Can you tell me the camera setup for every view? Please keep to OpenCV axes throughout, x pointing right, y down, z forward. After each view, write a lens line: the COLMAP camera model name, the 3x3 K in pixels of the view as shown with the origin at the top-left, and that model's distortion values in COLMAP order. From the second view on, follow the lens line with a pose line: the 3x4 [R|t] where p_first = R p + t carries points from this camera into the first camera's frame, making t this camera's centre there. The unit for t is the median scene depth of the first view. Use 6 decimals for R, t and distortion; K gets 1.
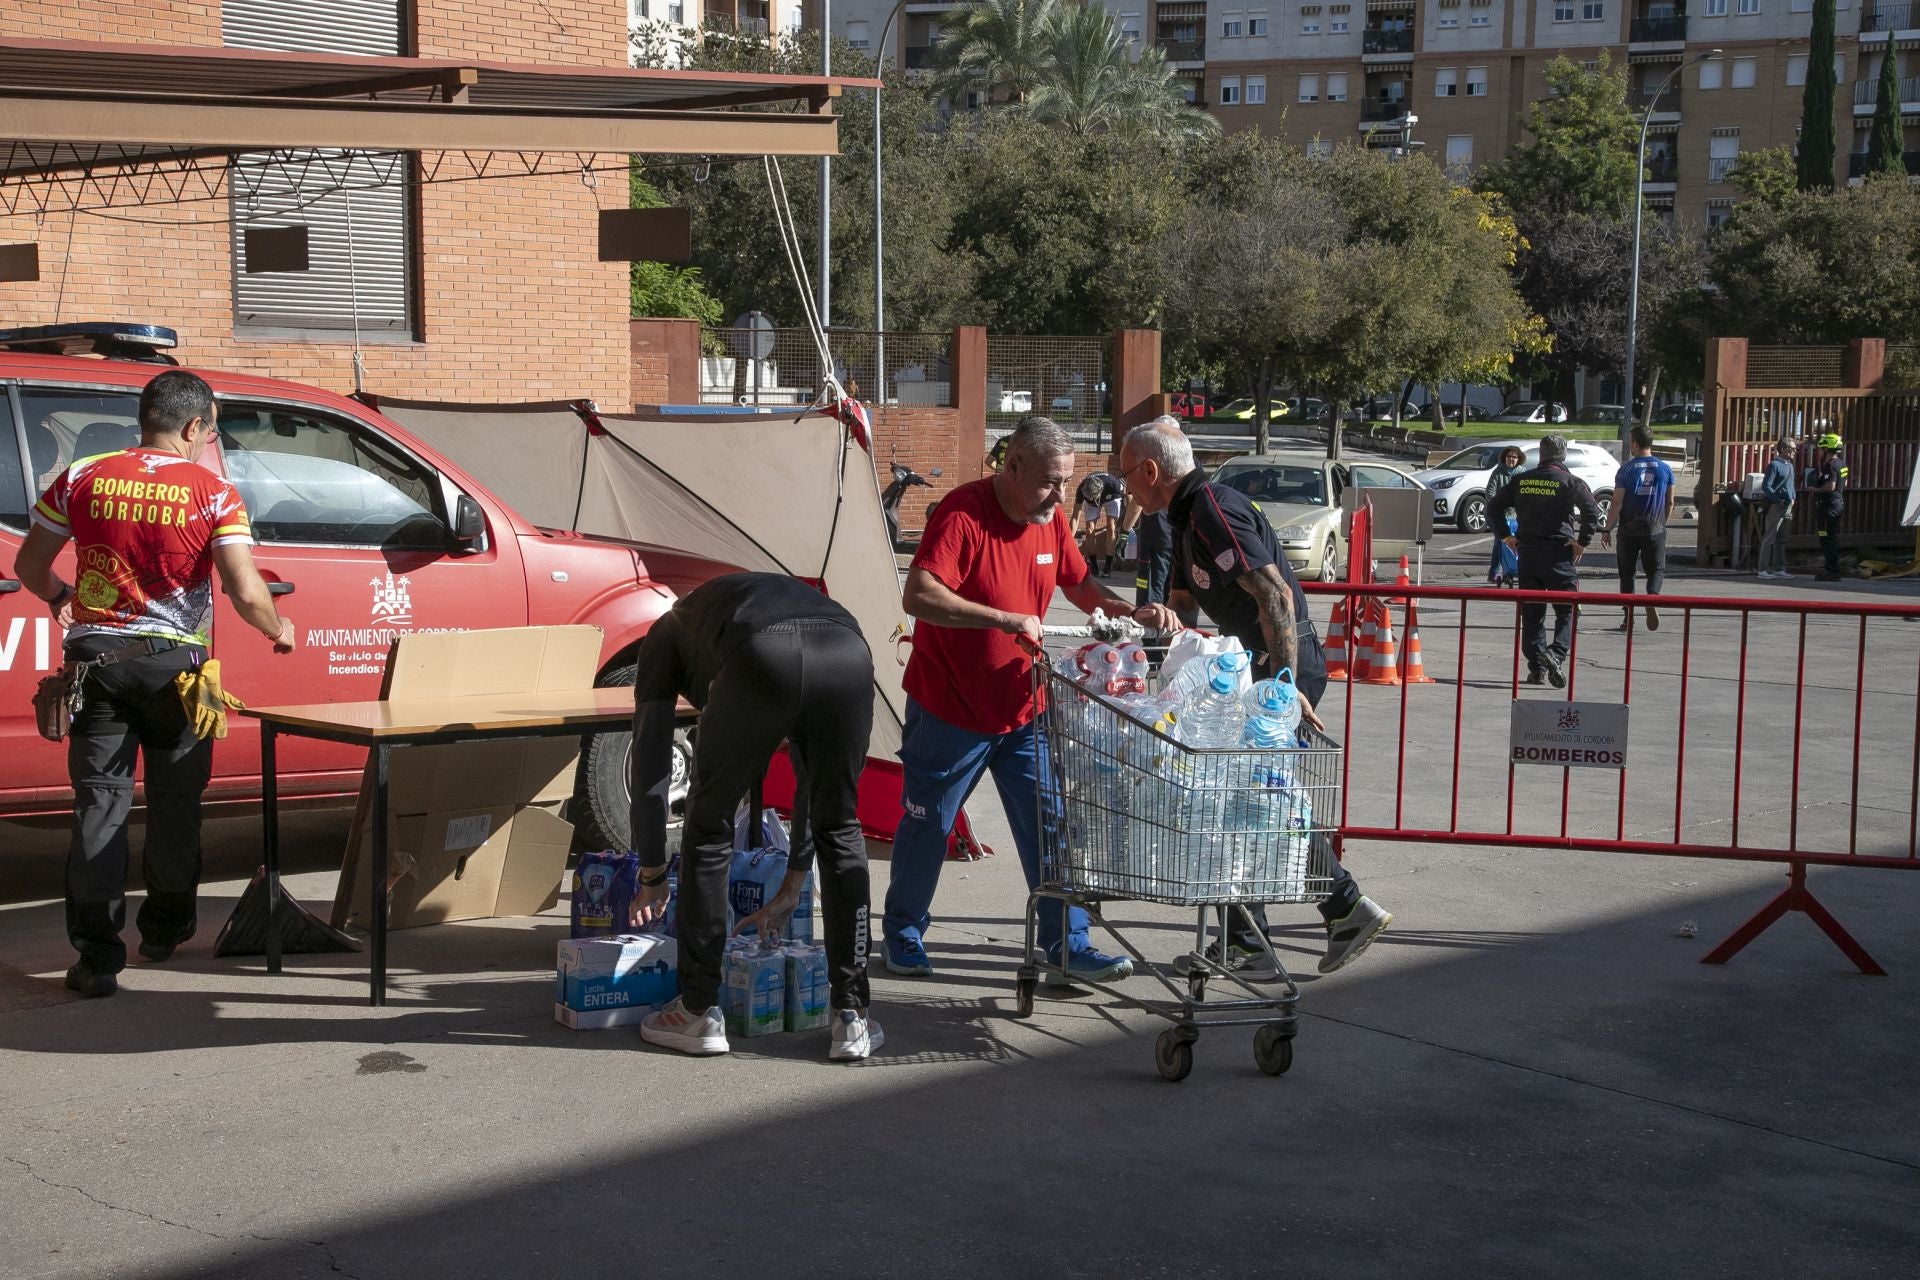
lens RADIAL K [[2478.7, 0, 954.7], [0, 2478.7, 651.1], [0, 0, 1]] dist [0.120625, 0.128605]
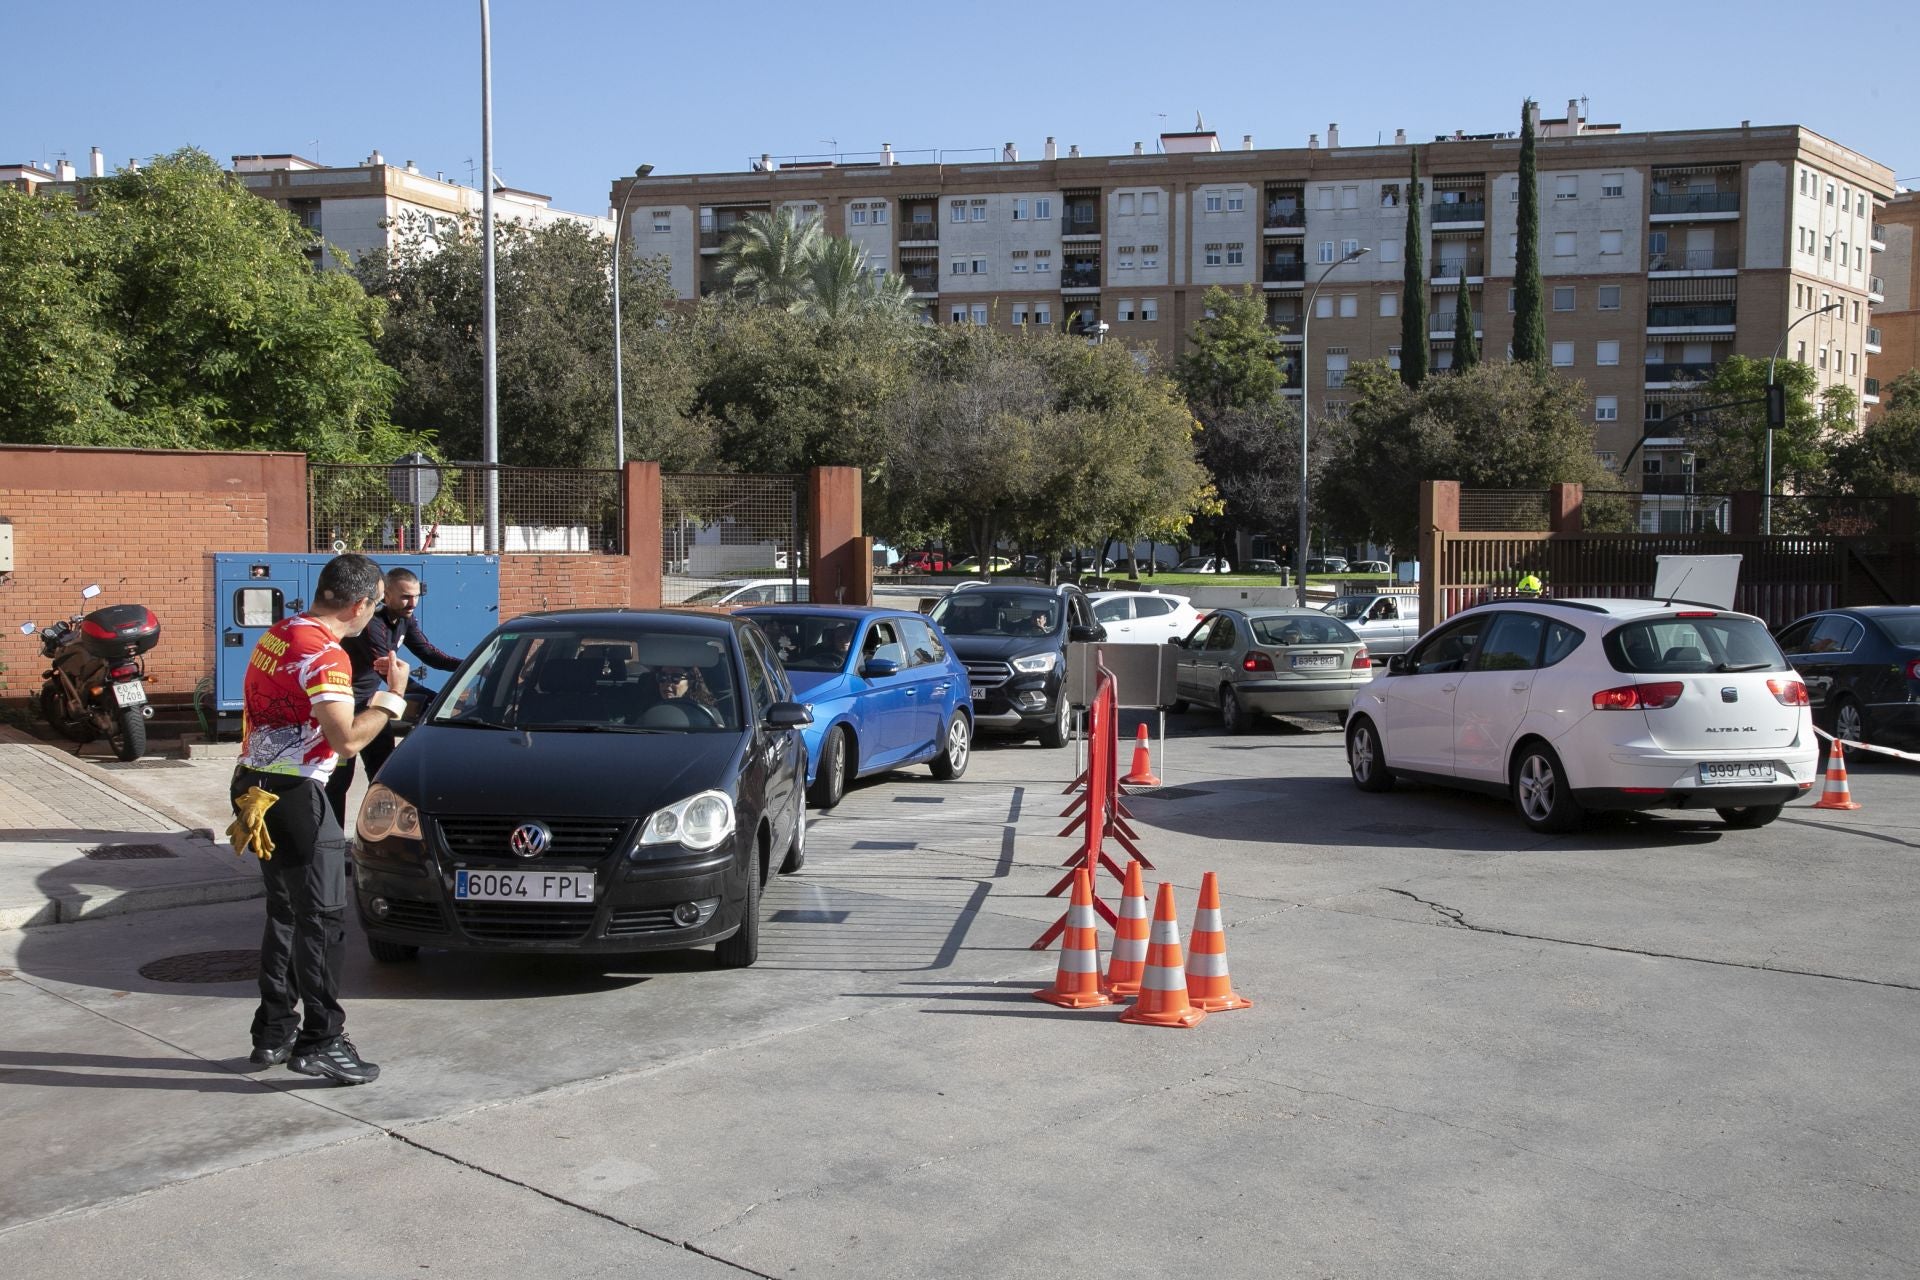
lens RADIAL K [[1824.4, 0, 961.0], [0, 1824.4, 653.1], [0, 0, 1]] dist [-0.016634, 0.103483]
pose [[0.994547, -0.016849, 0.102922, 0.029487], [0.022096, 0.998502, -0.050059, -0.016432], [-0.101924, 0.052061, 0.993429, 0.202211]]
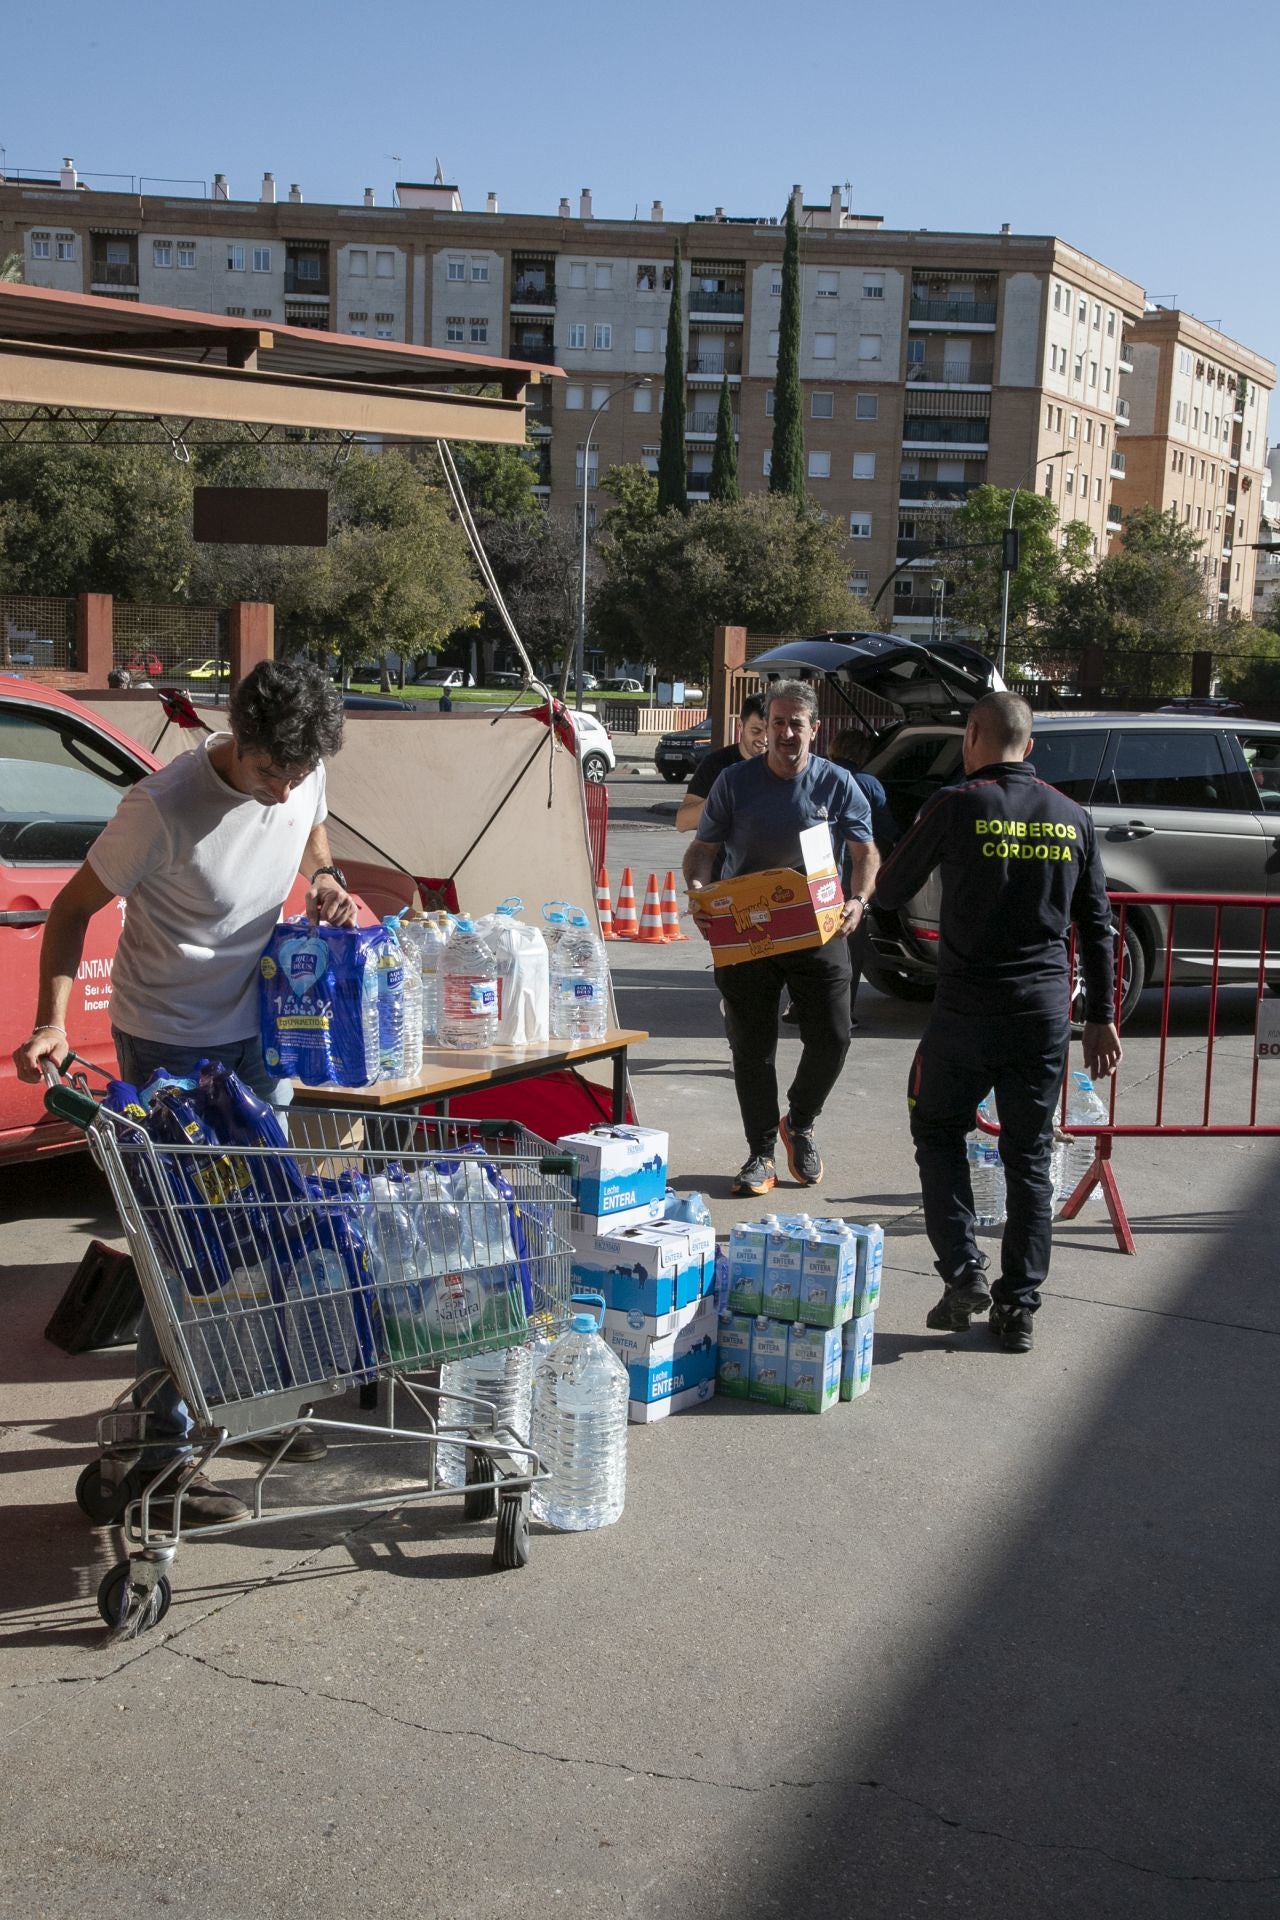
lens RADIAL K [[2159.2, 0, 642.2], [0, 2159.2, 961.9], [0, 0, 1]] dist [0.045624, 0.162067]
pose [[0.940364, -0.027299, 0.339074, -0.052598], [0.014240, 0.999060, 0.040942, -0.005930], [-0.339872, -0.033672, 0.939869, 0.034487]]
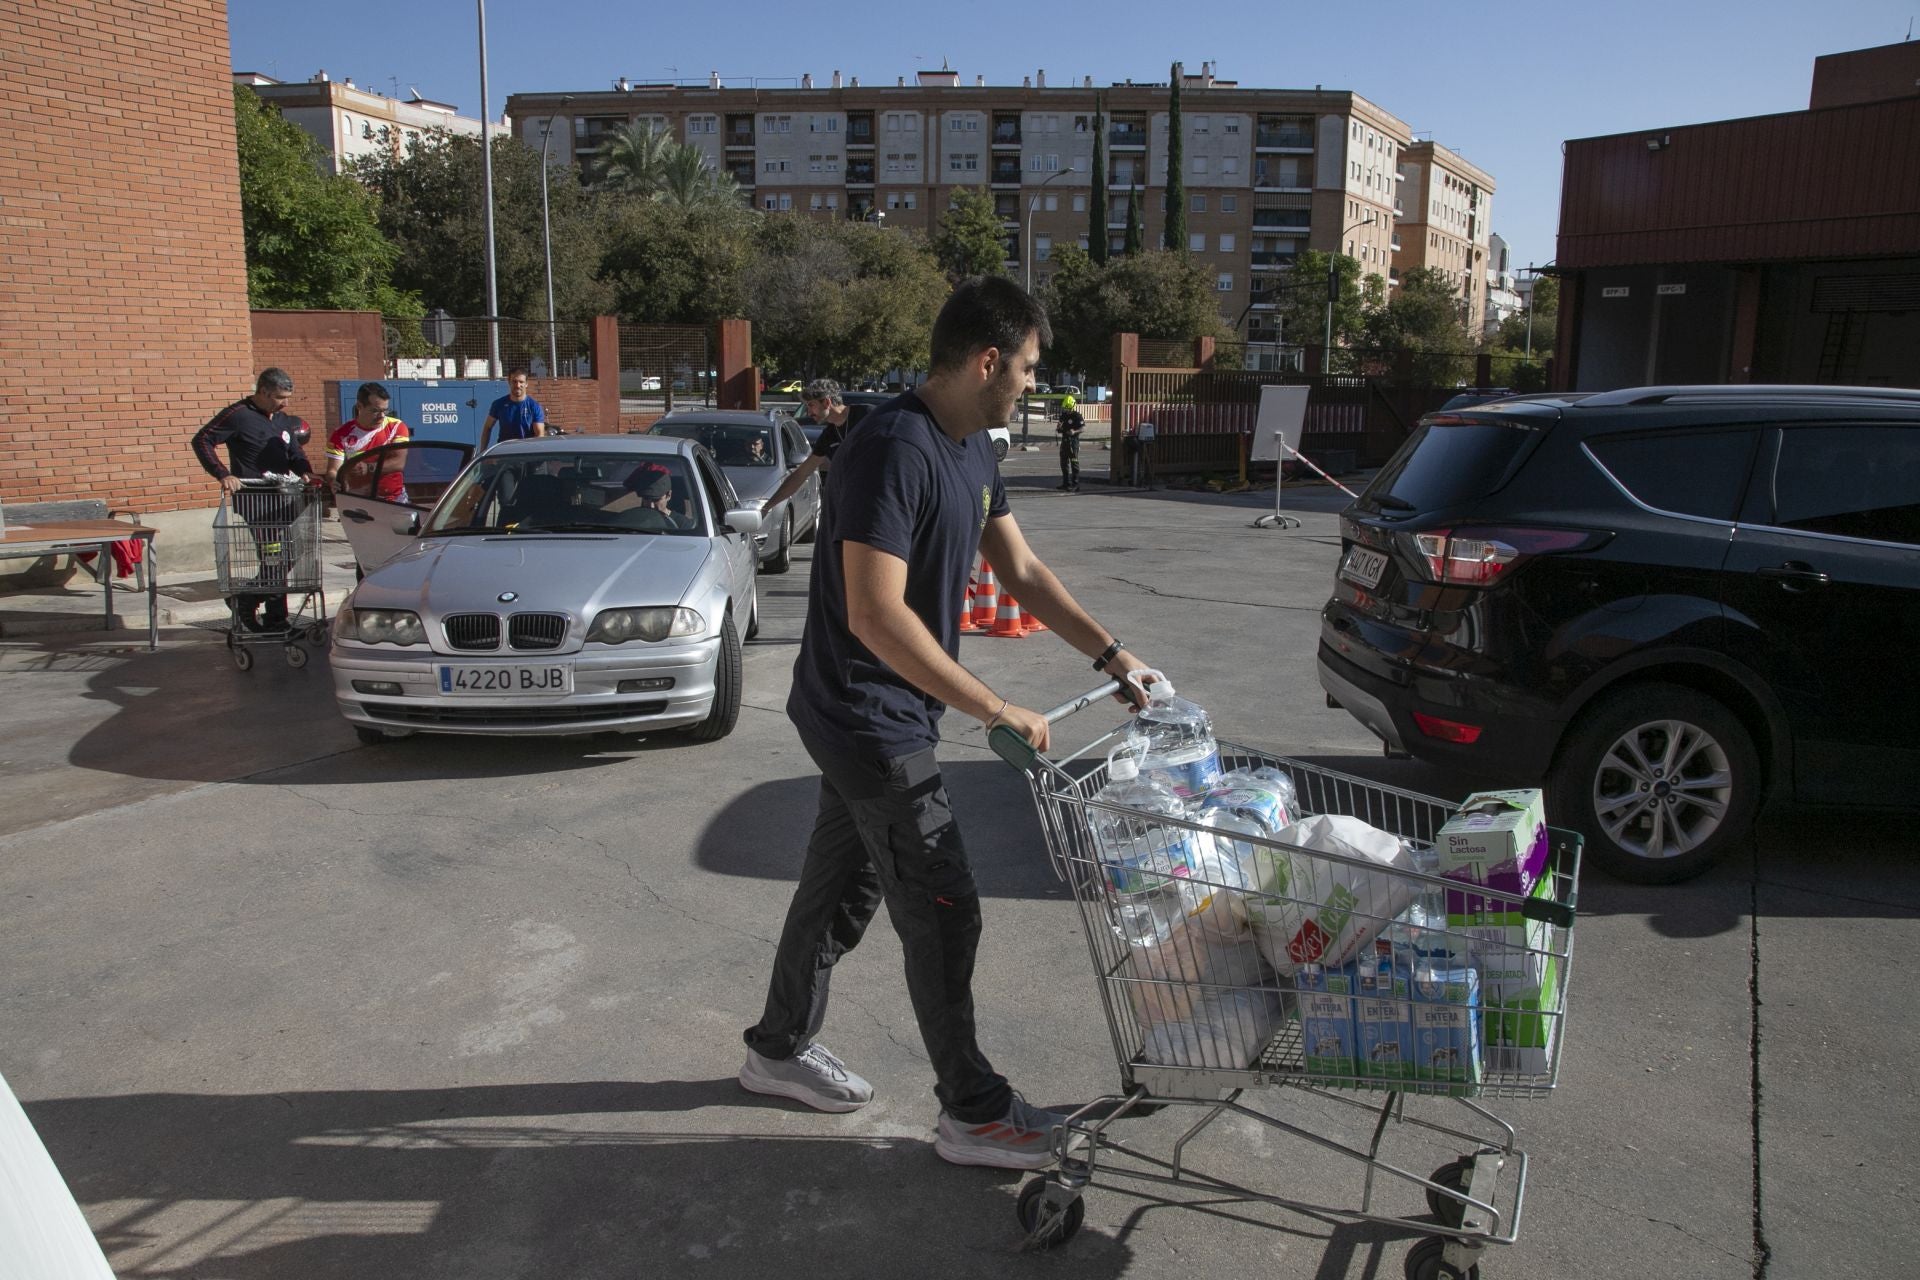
lens RADIAL K [[1322.8, 0, 959.5], [0, 1322.8, 650.7], [0, 0, 1]] dist [-0.121975, 0.070617]
pose [[0.968946, -0.052643, 0.241606, 0.007219], [0.028385, 0.994296, 0.102810, -0.012508], [-0.245640, -0.092760, 0.964913, 0.161928]]
